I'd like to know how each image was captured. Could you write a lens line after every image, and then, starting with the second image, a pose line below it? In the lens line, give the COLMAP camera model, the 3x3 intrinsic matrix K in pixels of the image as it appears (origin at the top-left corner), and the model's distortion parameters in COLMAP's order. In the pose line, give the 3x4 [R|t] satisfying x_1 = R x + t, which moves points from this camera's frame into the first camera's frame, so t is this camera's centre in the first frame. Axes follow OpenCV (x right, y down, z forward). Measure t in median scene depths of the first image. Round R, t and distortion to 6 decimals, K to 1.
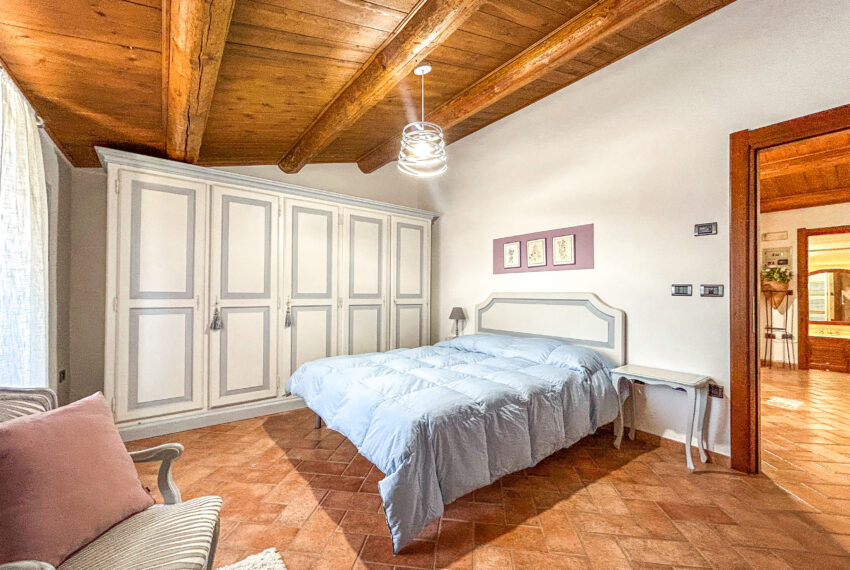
lens RADIAL K [[349.5, 0, 423.1], [0, 349.5, 289.4], [0, 0, 1]] dist [-0.001505, -0.000074]
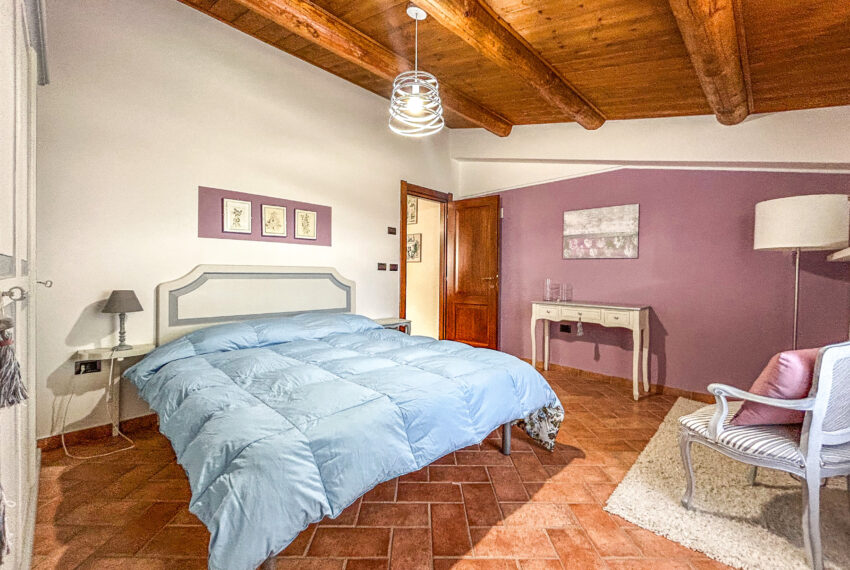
lens RADIAL K [[354.9, 0, 421.0], [0, 354.9, 274.6], [0, 0, 1]] dist [-0.000285, 0.000002]
pose [[-0.152381, -0.008896, 0.988282, -0.657526], [-0.021993, 0.999742, 0.005608, 0.018869], [-0.988077, -0.020880, -0.152538, 0.813172]]
